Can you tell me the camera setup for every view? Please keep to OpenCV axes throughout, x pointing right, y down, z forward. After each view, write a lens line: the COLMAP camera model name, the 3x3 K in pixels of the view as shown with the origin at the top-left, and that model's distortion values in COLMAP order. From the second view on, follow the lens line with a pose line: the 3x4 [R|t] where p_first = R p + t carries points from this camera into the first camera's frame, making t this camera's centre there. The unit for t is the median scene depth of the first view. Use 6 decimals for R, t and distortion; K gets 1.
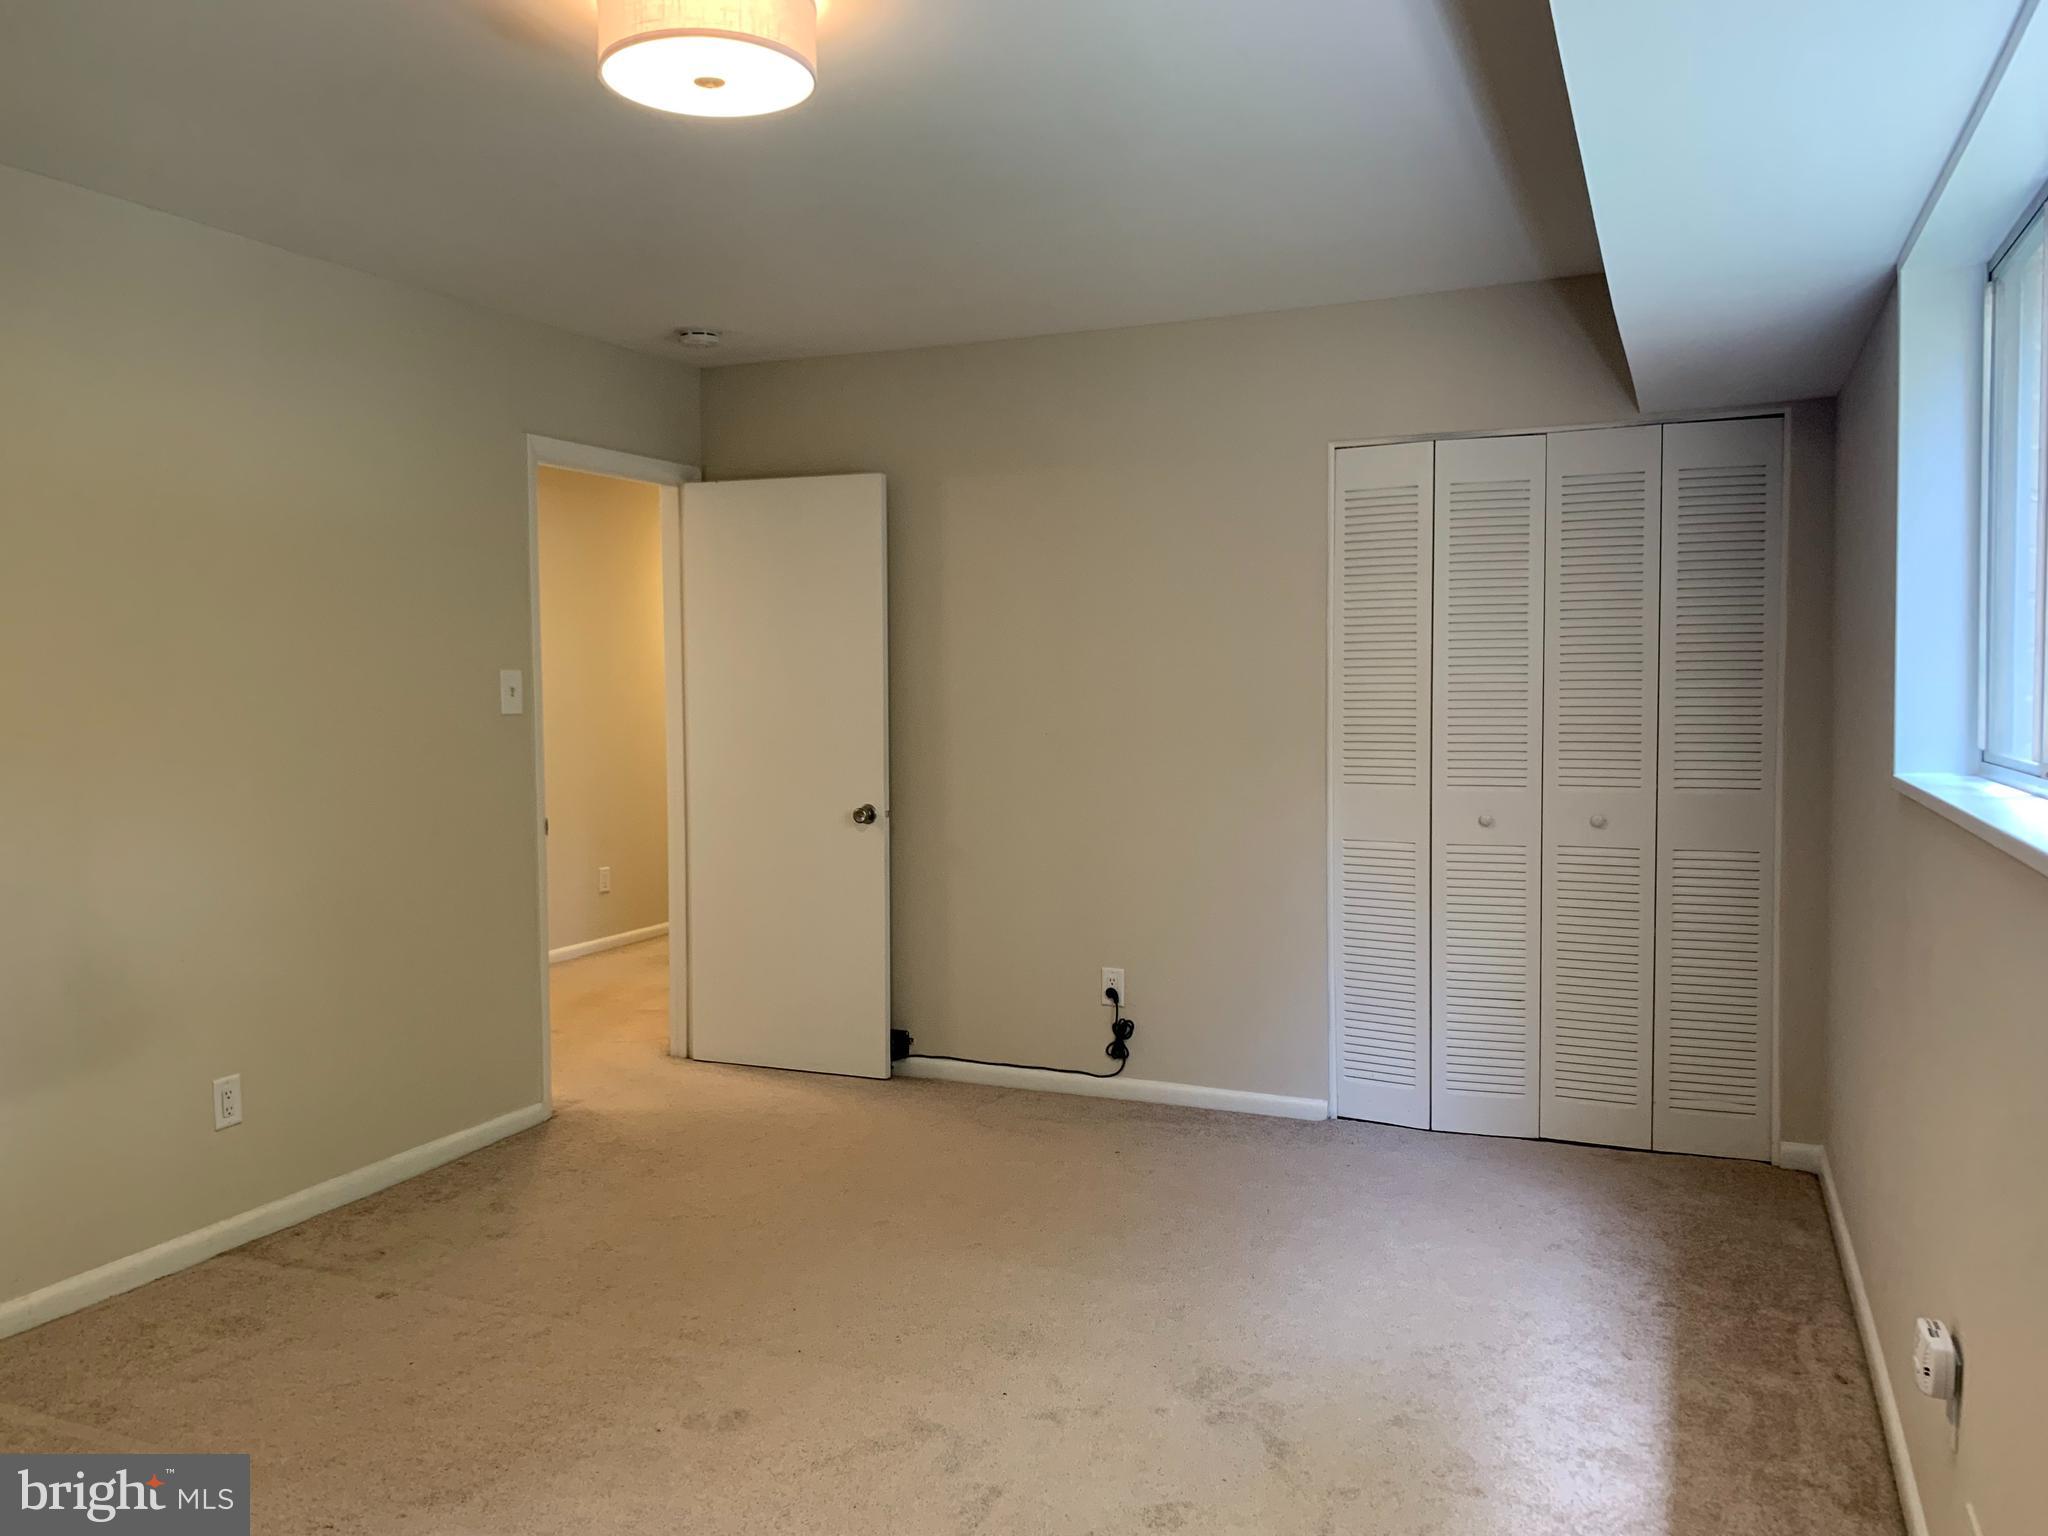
lens RADIAL K [[1575.9, 0, 994.4], [0, 1575.9, 765.9], [0, 0, 1]] dist [0.030243, -0.023273]
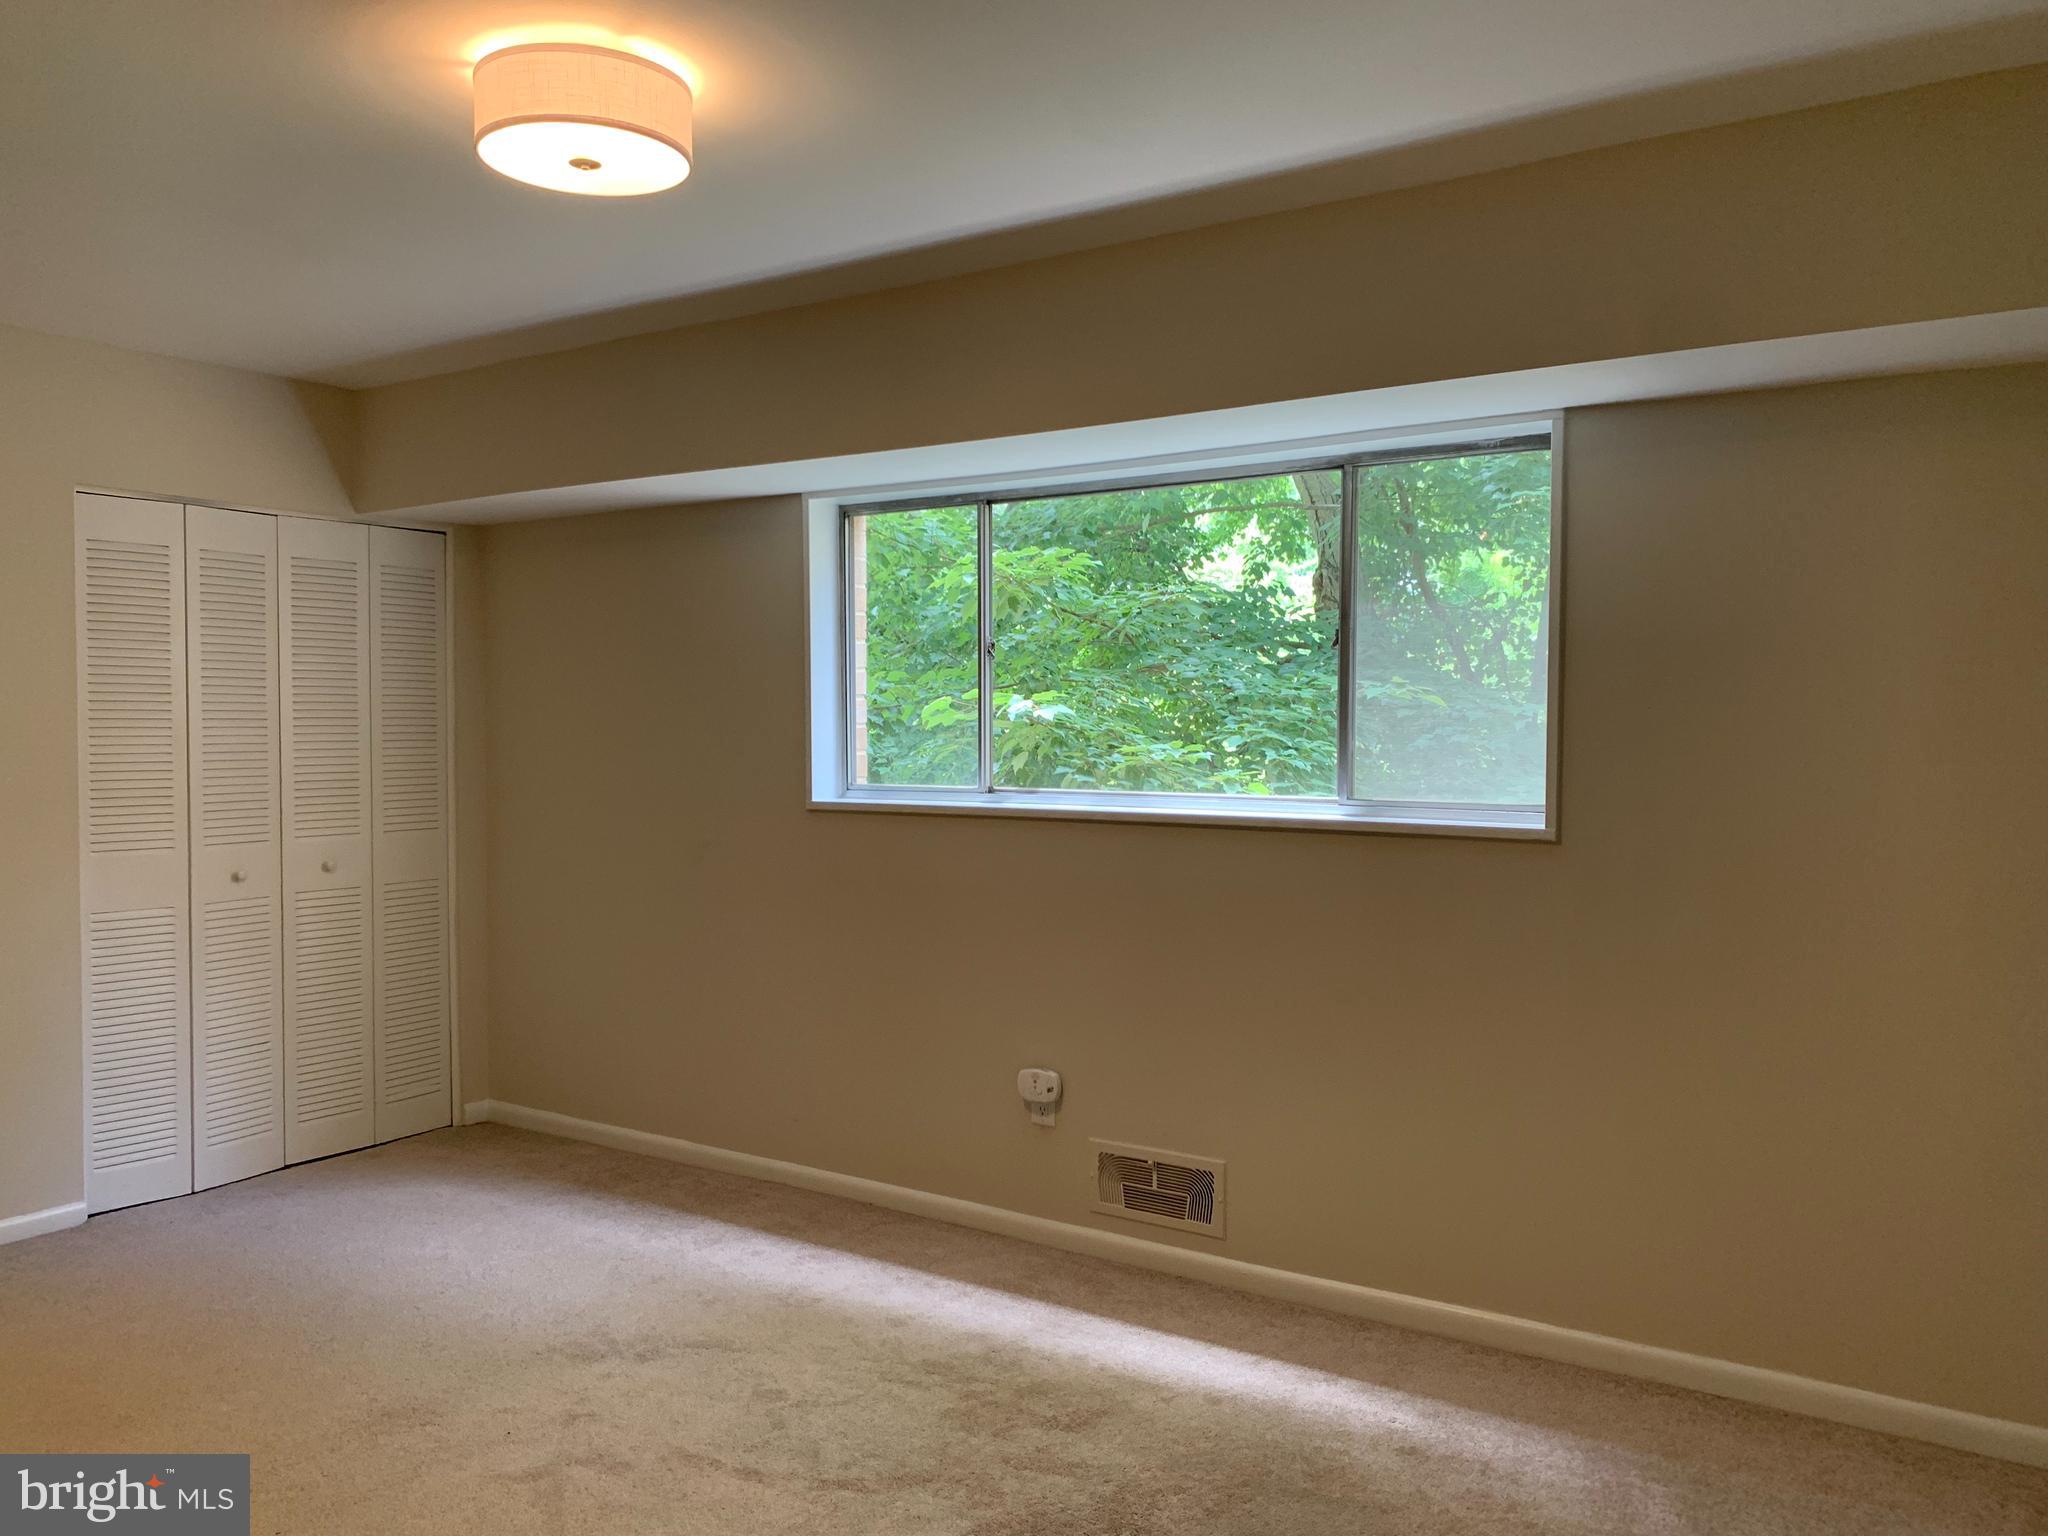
lens RADIAL K [[1575.9, 0, 1009.7], [0, 1575.9, 785.9], [0, 0, 1]] dist [0.030243, -0.023273]
pose [[0.188277, -0.032797, 0.981568, -0.850399], [0.050909, 0.998425, 0.023595, -0.032755], [-0.980796, 0.045528, 0.189650, 0.415121]]
